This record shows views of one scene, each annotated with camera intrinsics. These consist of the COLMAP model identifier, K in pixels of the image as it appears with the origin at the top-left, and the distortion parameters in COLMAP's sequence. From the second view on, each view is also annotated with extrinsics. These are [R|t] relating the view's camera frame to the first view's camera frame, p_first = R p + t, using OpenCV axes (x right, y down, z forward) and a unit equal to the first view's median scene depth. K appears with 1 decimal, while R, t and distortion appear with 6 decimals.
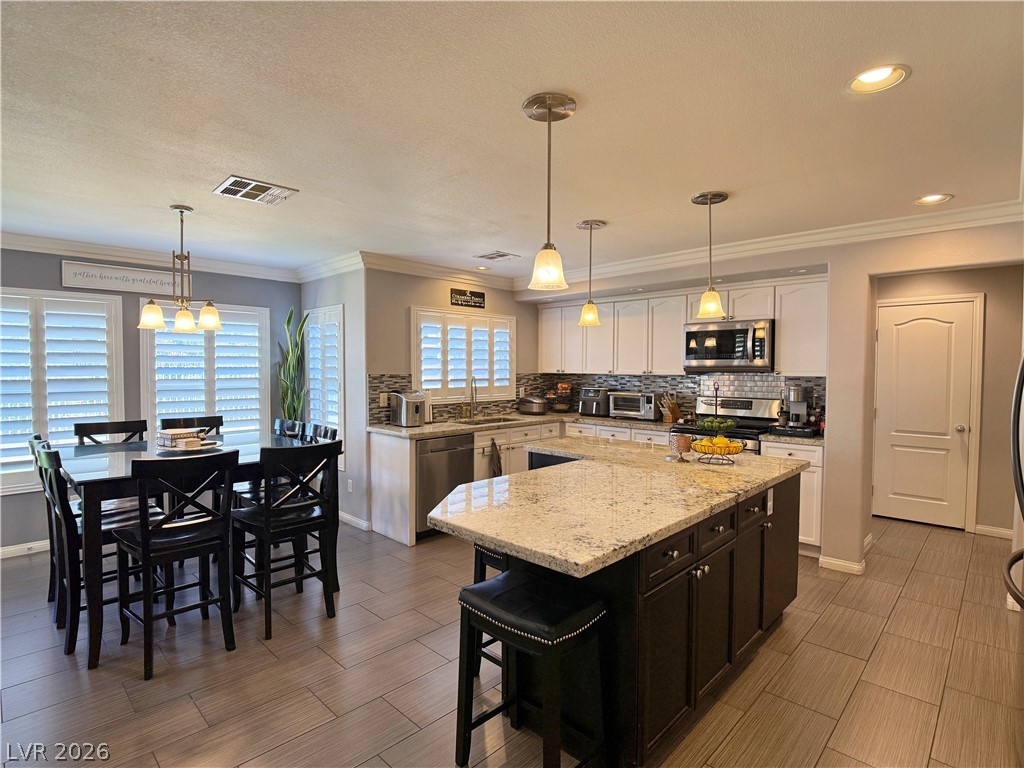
lens RADIAL K [[528.9, 0, 512.0], [0, 528.9, 384.0], [0, 0, 1]] dist [0.001937, -0.035327]
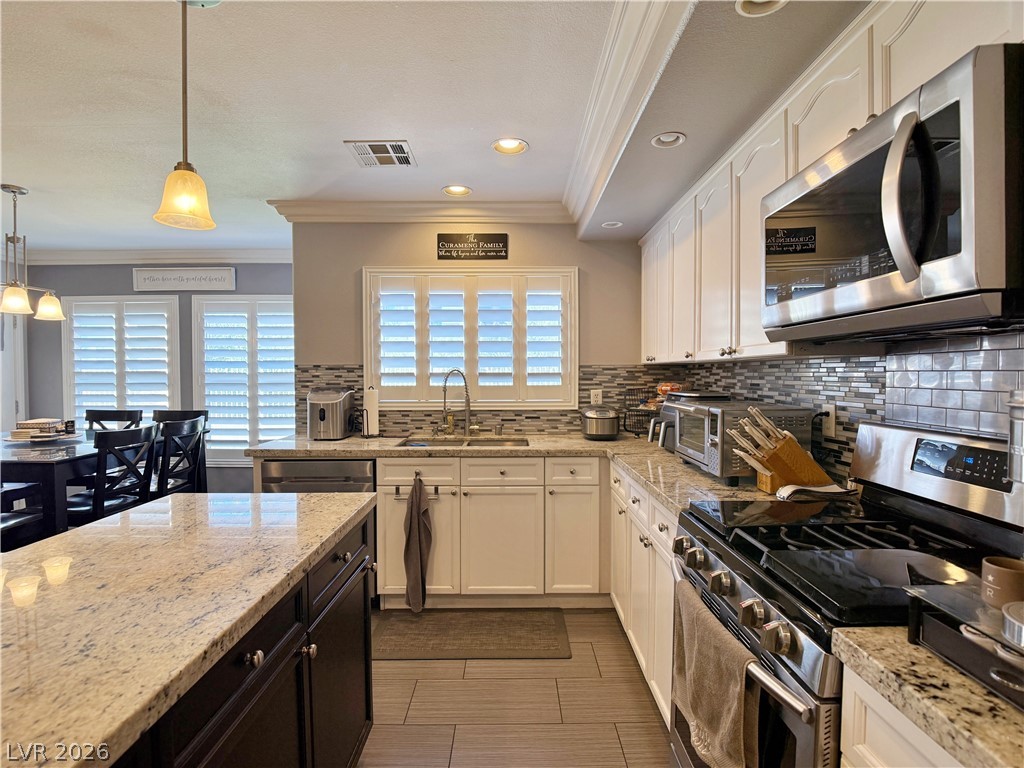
lens RADIAL K [[528.9, 0, 512.0], [0, 528.9, 384.0], [0, 0, 1]] dist [0.001937, -0.035327]
pose [[0.692575, 0.009303, -0.721286, 0.421341], [-0.018678, 0.999813, -0.005039, 0.005998], [0.721104, 0.016962, 0.692619, 0.615703]]
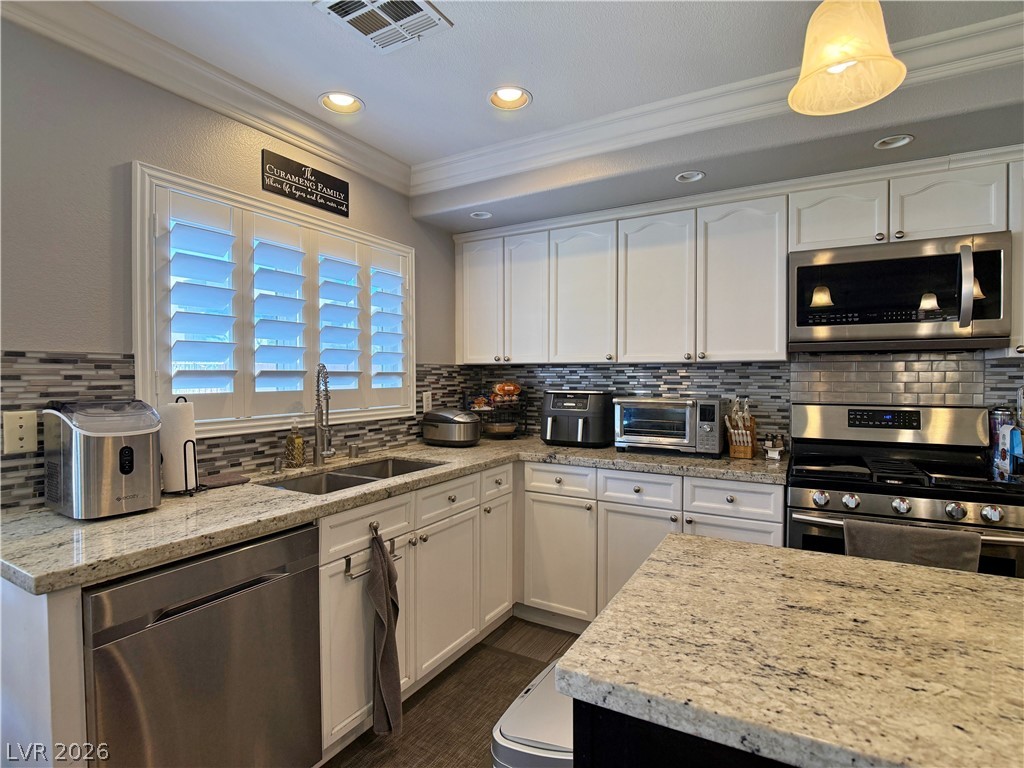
lens RADIAL K [[528.9, 0, 512.0], [0, 528.9, 384.0], [0, 0, 1]] dist [0.001937, -0.035327]
pose [[0.970012, -0.008072, 0.242925, -0.028760], [0.011790, 0.999834, -0.013856, 0.008231], [-0.242772, 0.016304, 0.969946, 0.562515]]
